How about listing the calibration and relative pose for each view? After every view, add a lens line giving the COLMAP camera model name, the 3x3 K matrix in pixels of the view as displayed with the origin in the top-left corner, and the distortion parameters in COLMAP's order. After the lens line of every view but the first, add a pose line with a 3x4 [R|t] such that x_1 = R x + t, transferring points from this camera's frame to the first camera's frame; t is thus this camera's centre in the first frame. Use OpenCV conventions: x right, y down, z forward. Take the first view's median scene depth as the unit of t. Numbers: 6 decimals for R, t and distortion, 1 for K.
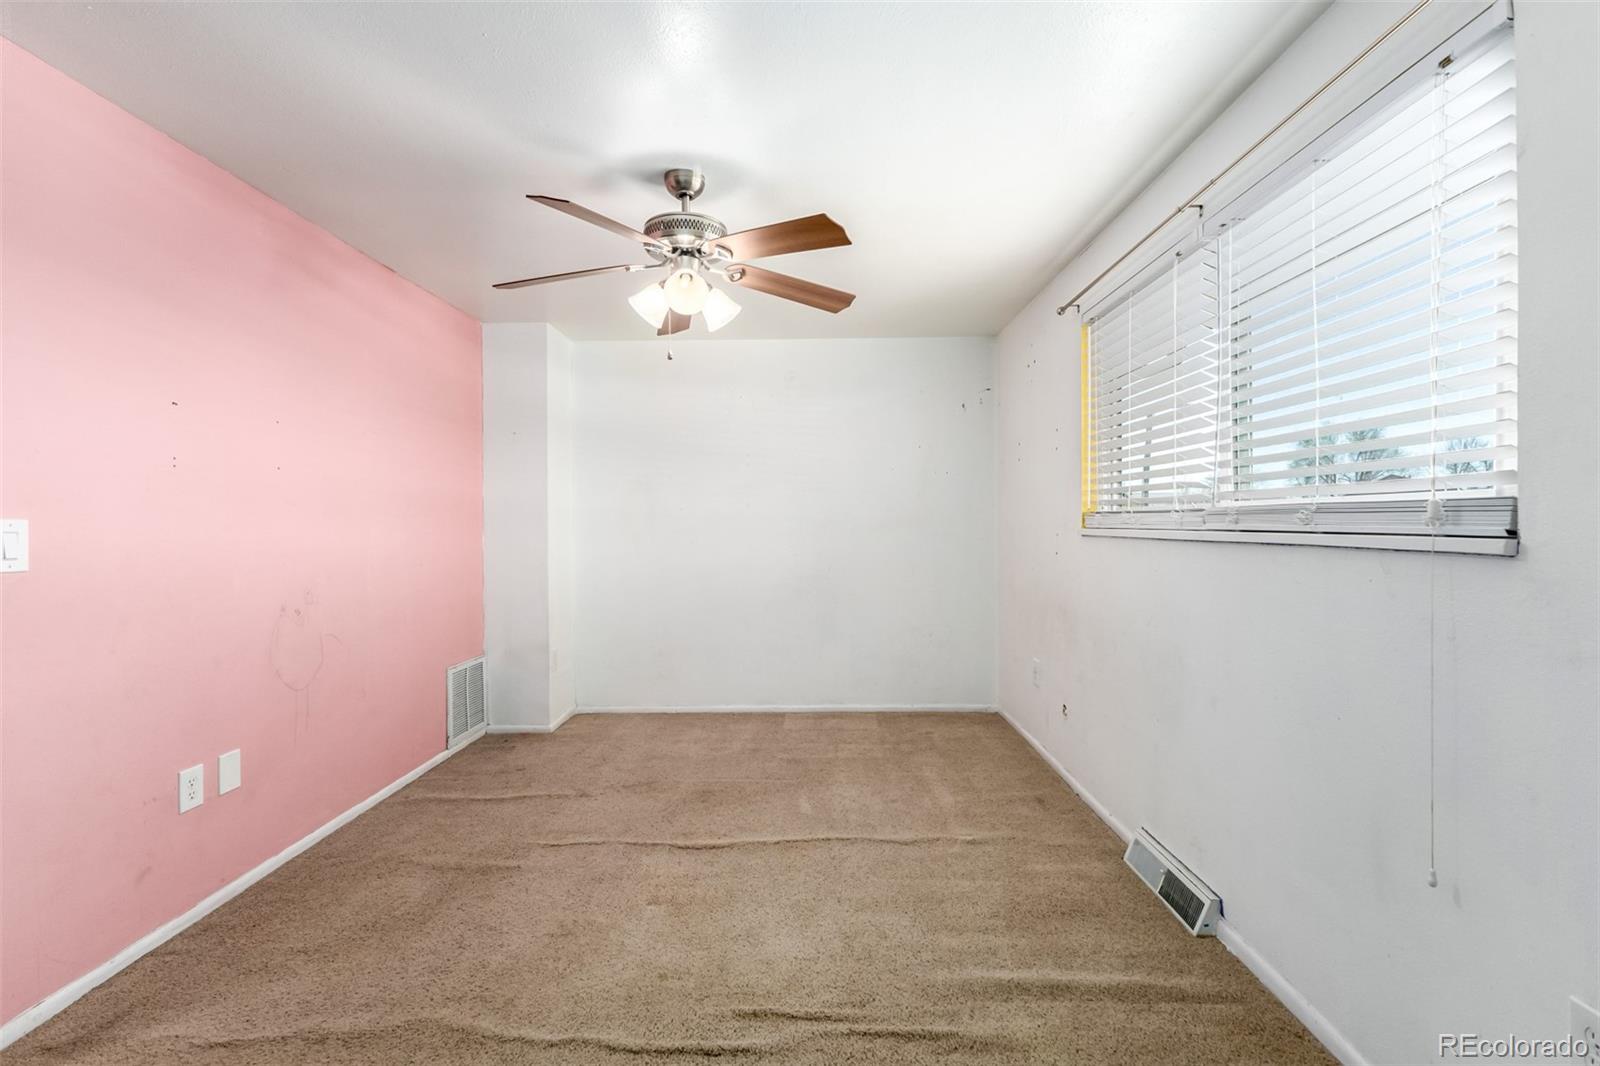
lens RADIAL K [[699.6, 0, 793.3], [0, 699.6, 528.7], [0, 0, 1]] dist [0.010773, -0.001650]
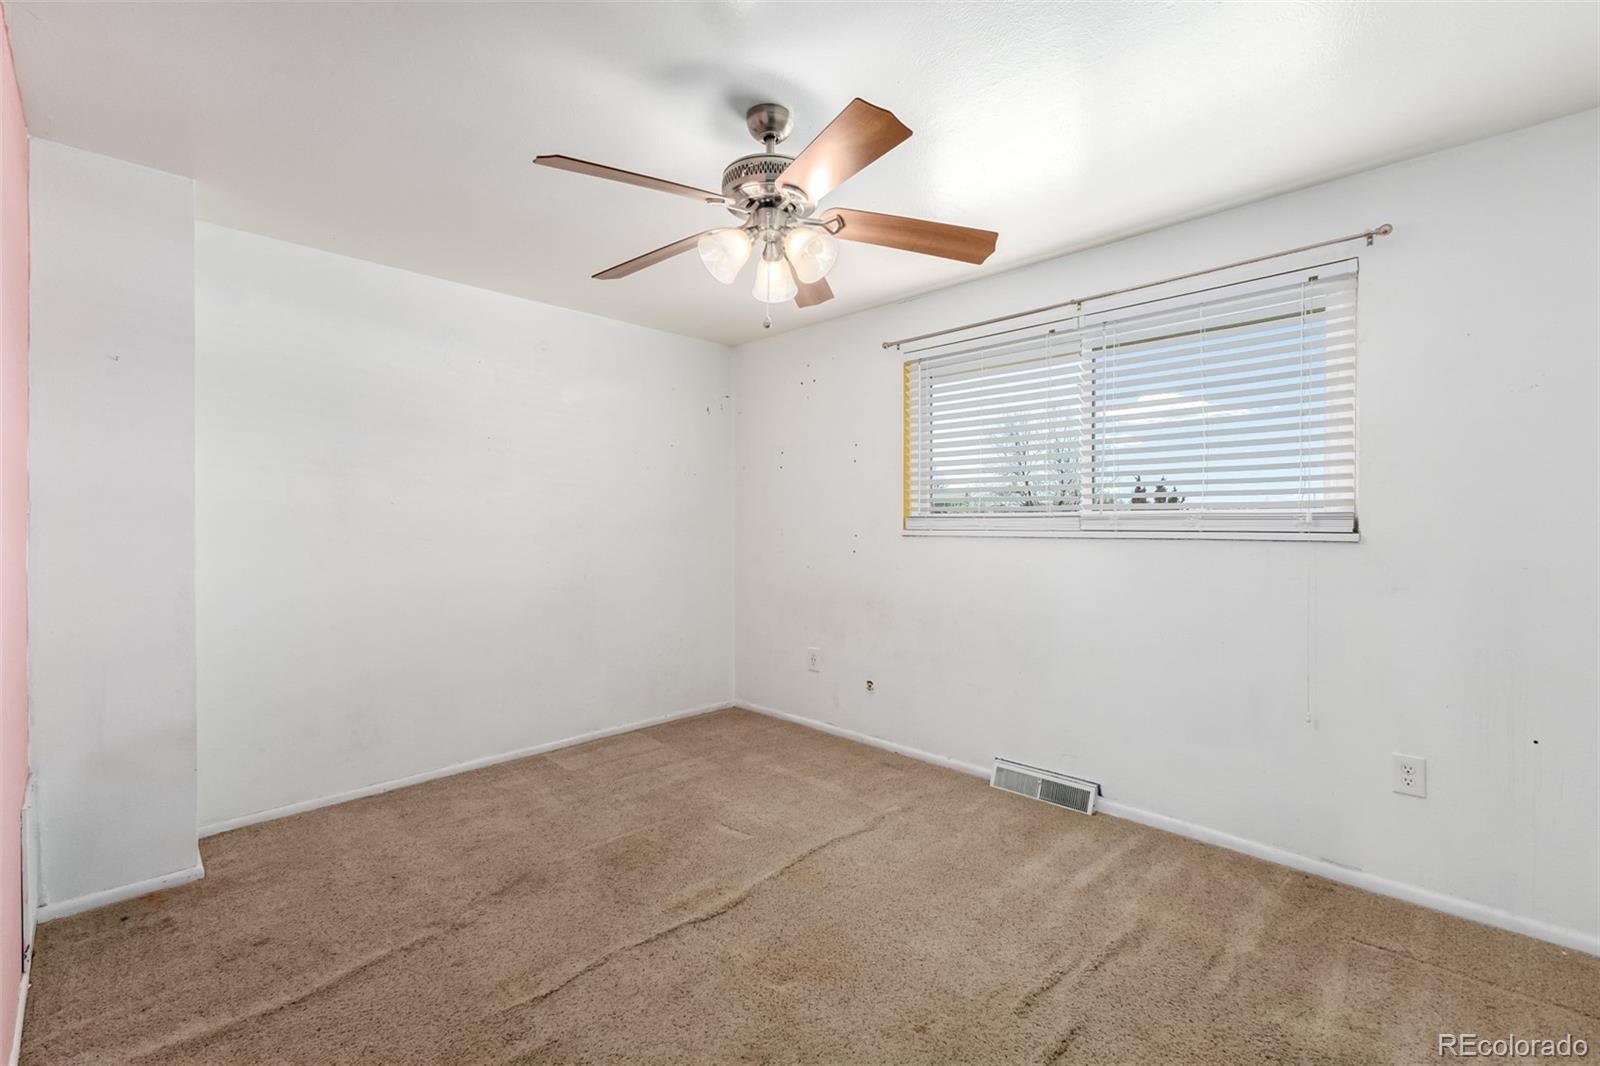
lens RADIAL K [[699.6, 0, 794.3], [0, 699.6, 529.8], [0, 0, 1]] dist [0.010773, -0.001650]
pose [[0.685875, -0.000267, 0.727720, -0.574958], [0.003106, 0.999992, -0.002560, 0.001676], [-0.727713, 0.004016, 0.685870, 0.302975]]
